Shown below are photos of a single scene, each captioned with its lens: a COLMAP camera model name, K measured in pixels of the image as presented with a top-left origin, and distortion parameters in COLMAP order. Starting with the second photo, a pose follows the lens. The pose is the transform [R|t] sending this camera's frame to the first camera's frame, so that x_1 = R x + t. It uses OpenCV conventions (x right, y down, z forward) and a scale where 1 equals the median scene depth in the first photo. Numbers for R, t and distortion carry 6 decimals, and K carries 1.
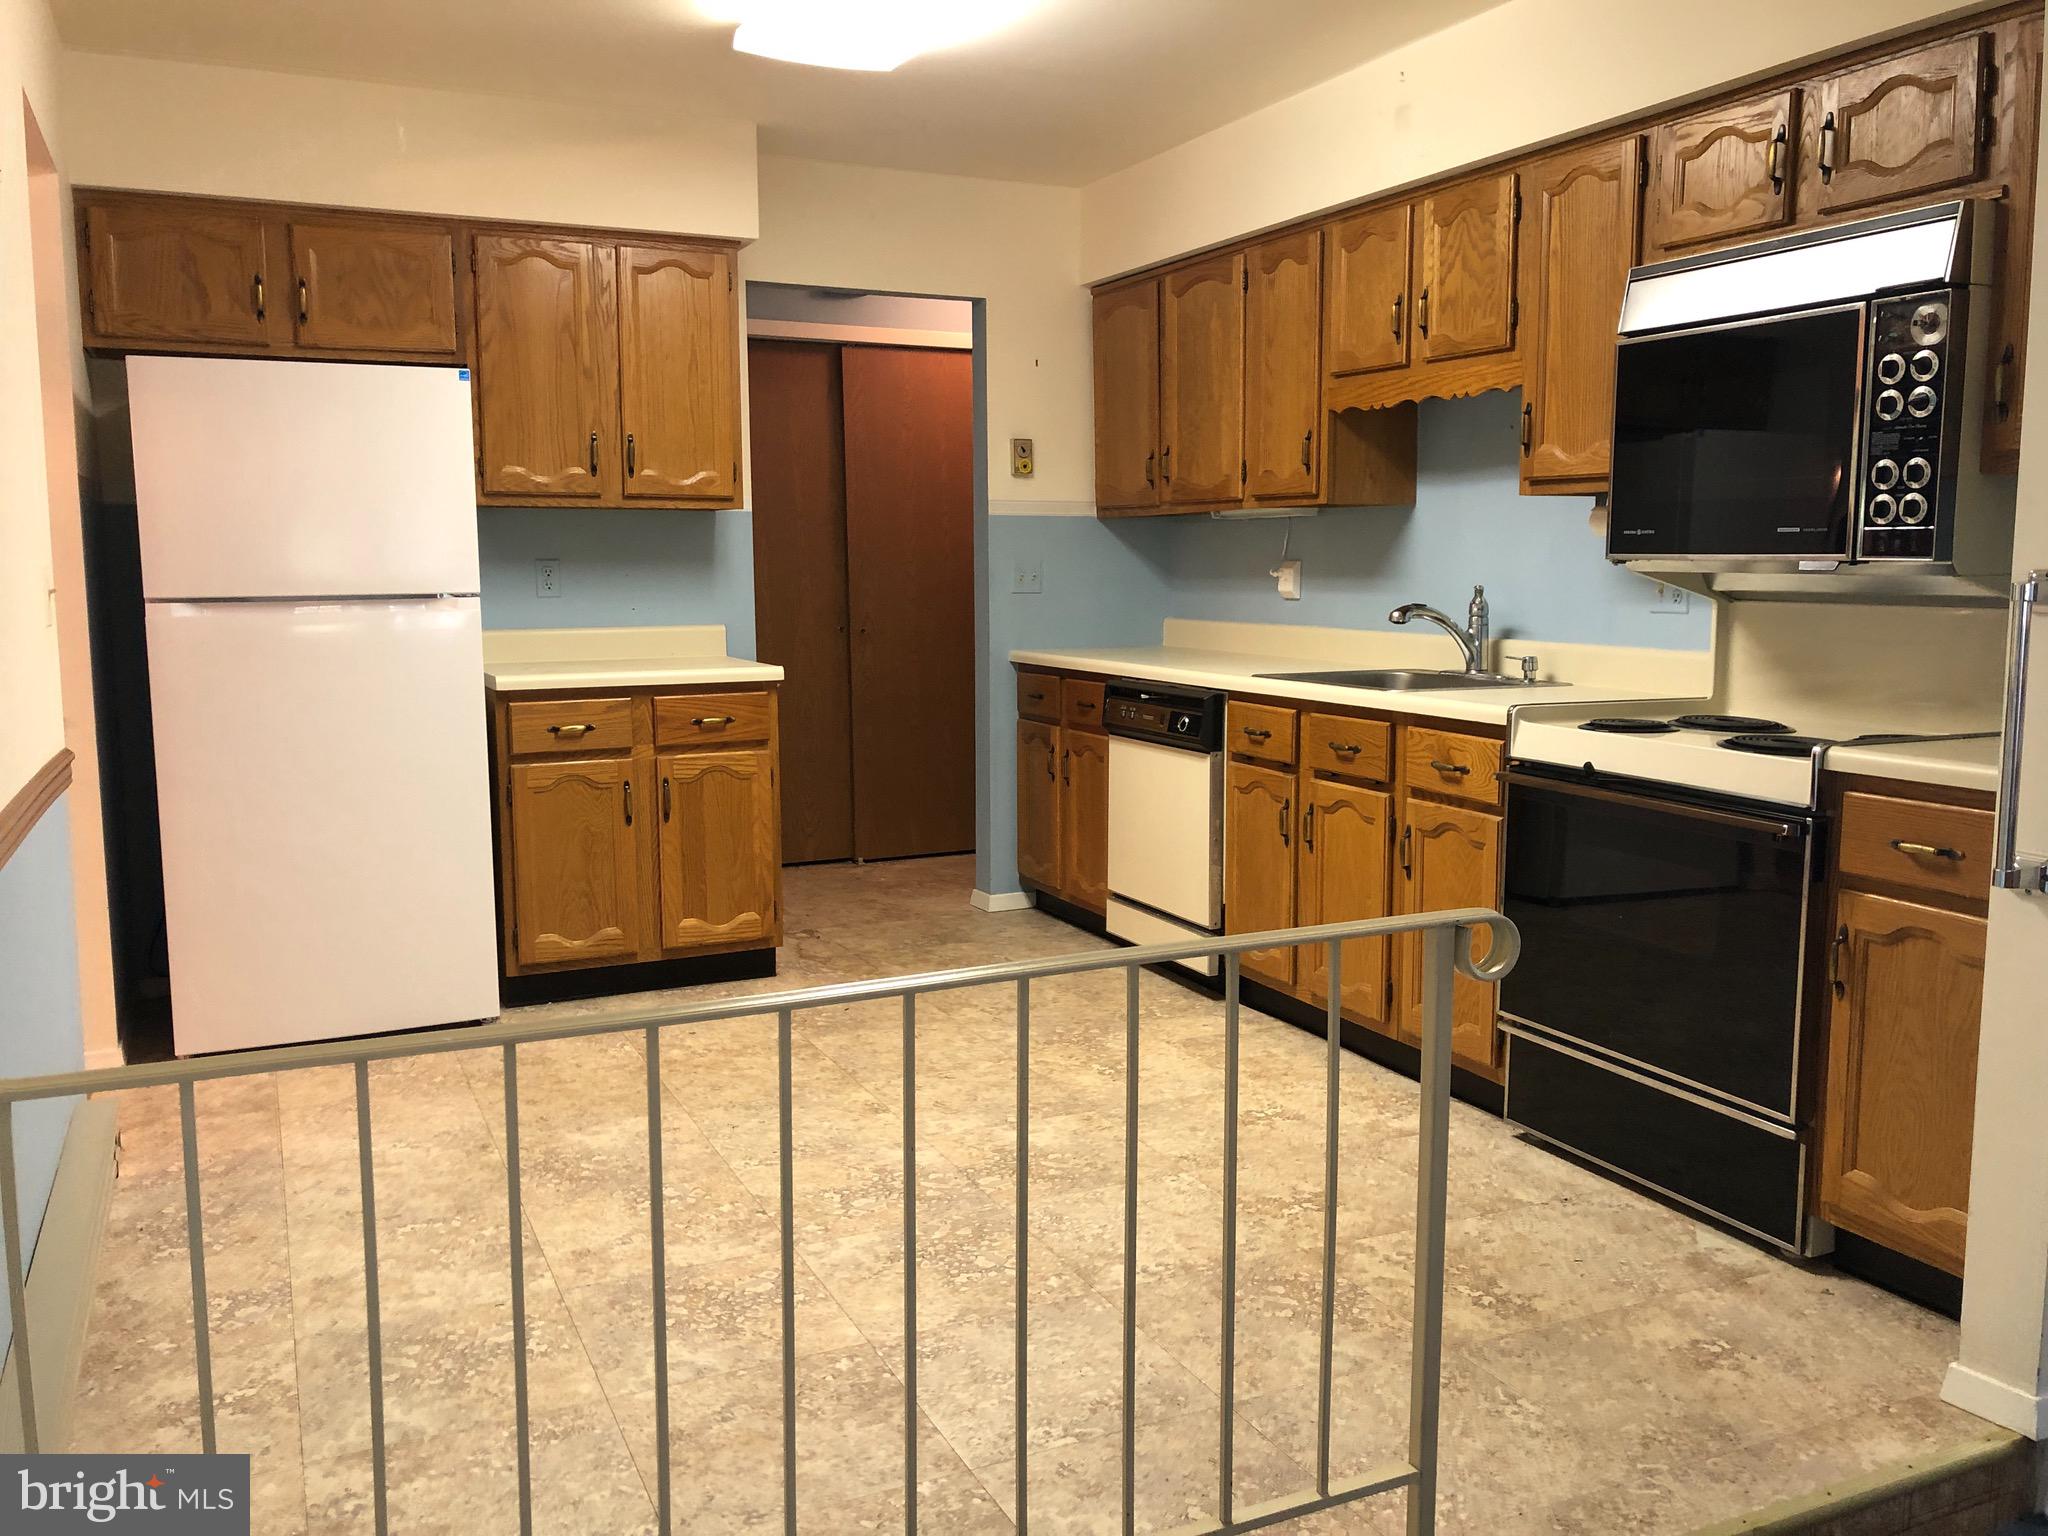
lens RADIAL K [[1710.1, 0, 1036.2], [0, 1710.1, 759.9], [0, 0, 1]] dist [0.024386, -0.010315]
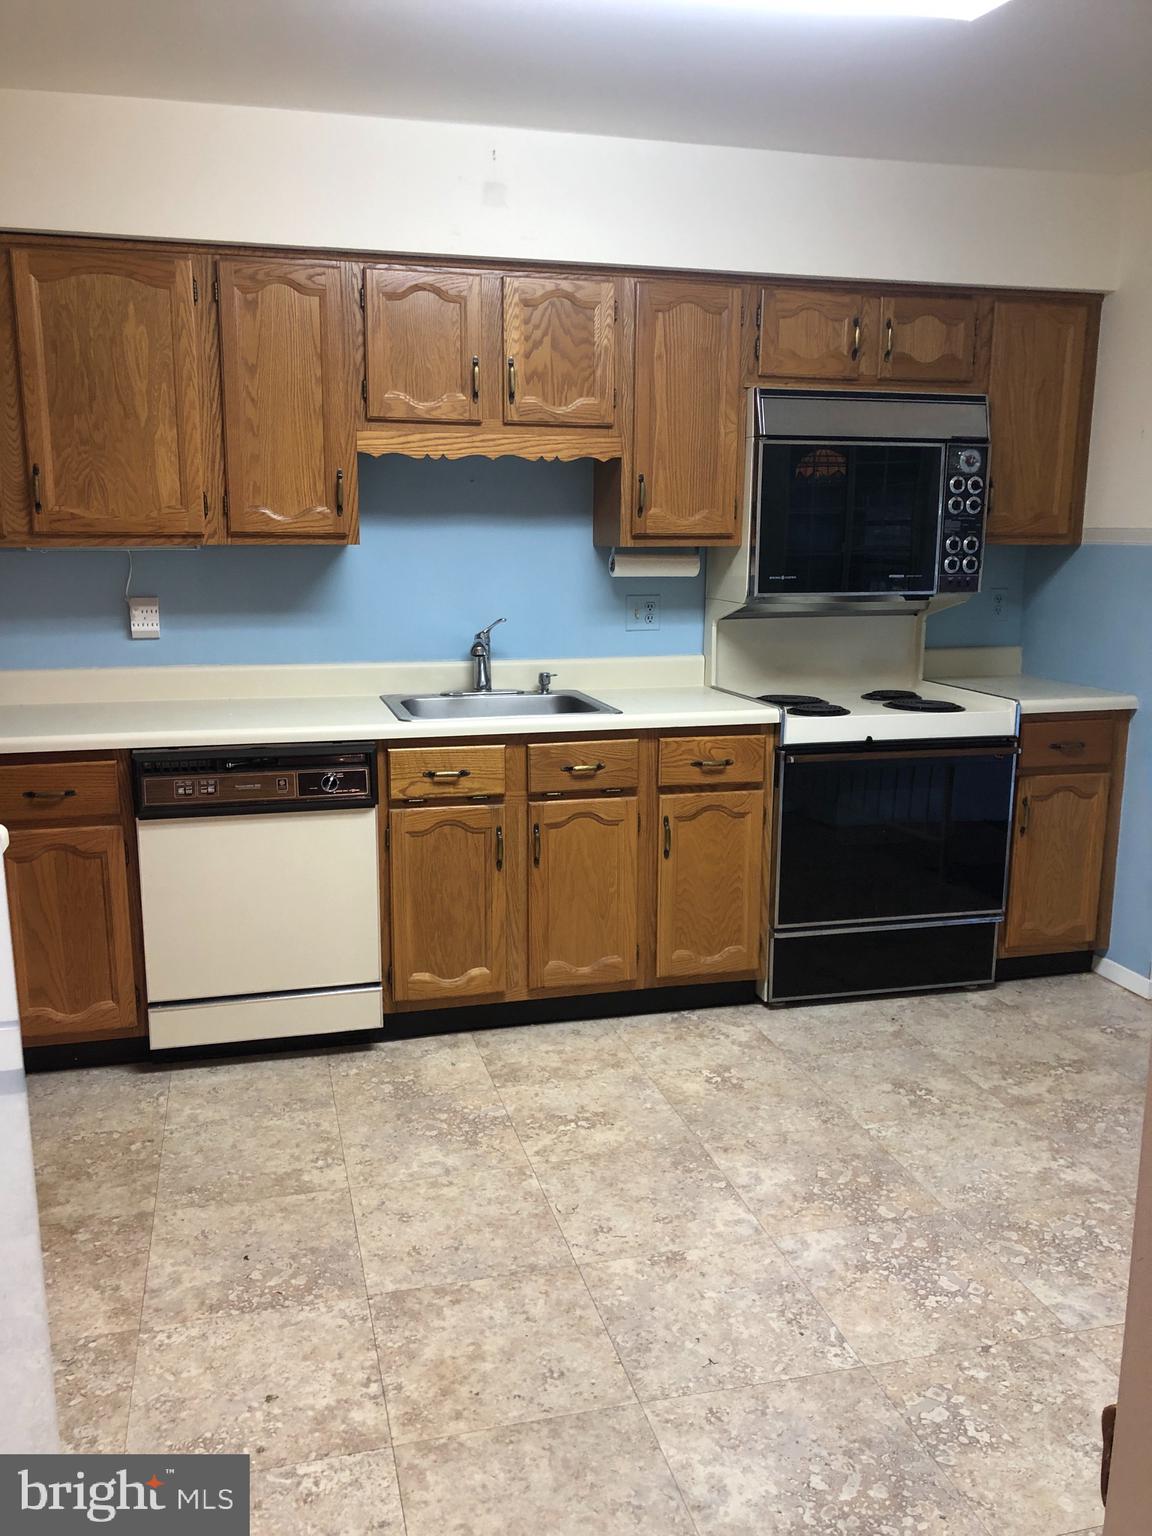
lens RADIAL K [[1282.6, 0, 582.4], [0, 1282.6, 772.4], [0, 0, 1]] dist [0.024386, -0.010315]
pose [[0.173189, -0.190430, 0.966303, -0.667386], [0.112212, 0.978556, 0.172733, -0.156335], [-0.978475, 0.078515, 0.190844, 0.856137]]
